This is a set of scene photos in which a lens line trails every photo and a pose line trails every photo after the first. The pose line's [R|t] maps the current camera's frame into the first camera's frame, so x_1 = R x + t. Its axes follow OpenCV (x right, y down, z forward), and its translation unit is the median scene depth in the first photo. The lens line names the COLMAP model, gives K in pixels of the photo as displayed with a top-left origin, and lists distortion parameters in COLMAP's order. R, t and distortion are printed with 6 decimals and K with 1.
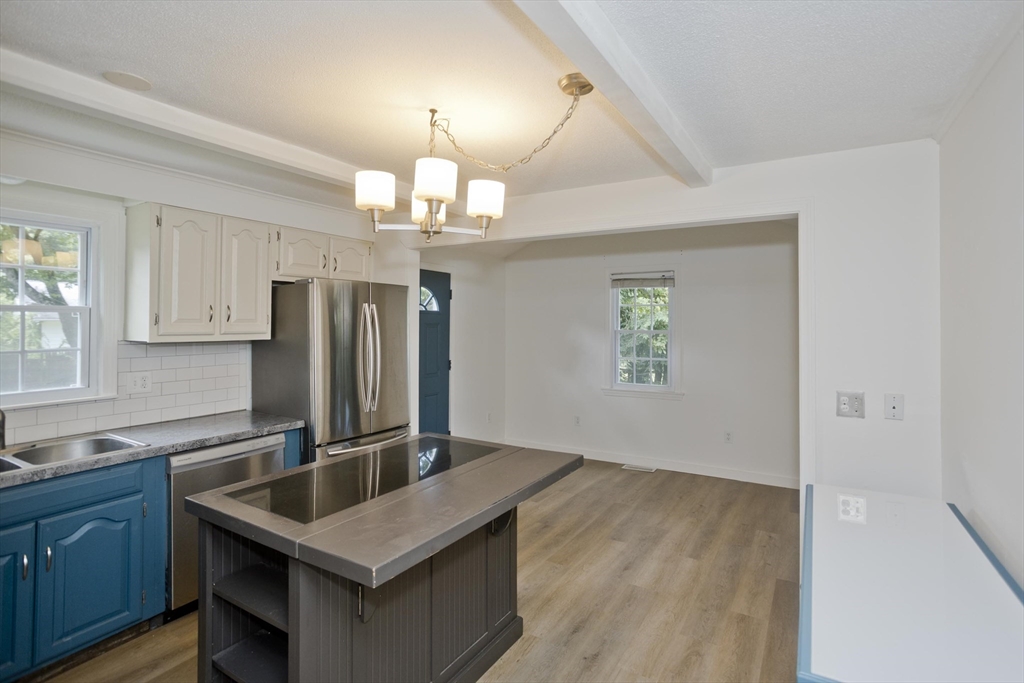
lens RADIAL K [[503.4, 0, 534.5], [0, 503.4, 306.1], [0, 0, 1]] dist [-0.035442, 0.018196]
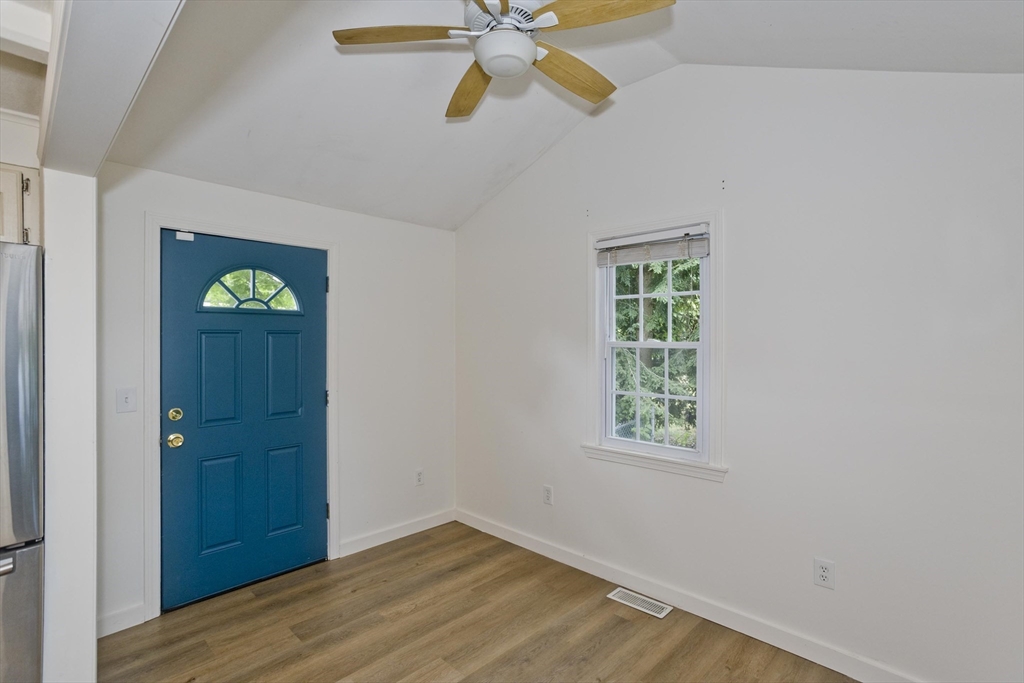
lens RADIAL K [[492.3, 0, 529.4], [0, 492.3, 339.2], [0, 0, 1]] dist [-0.028454, 0.014413]
pose [[0.975237, -0.004230, -0.221120, 0.209034], [0.011379, 0.999453, 0.031067, 0.028747], [0.220867, -0.032814, 0.974752, 0.476130]]
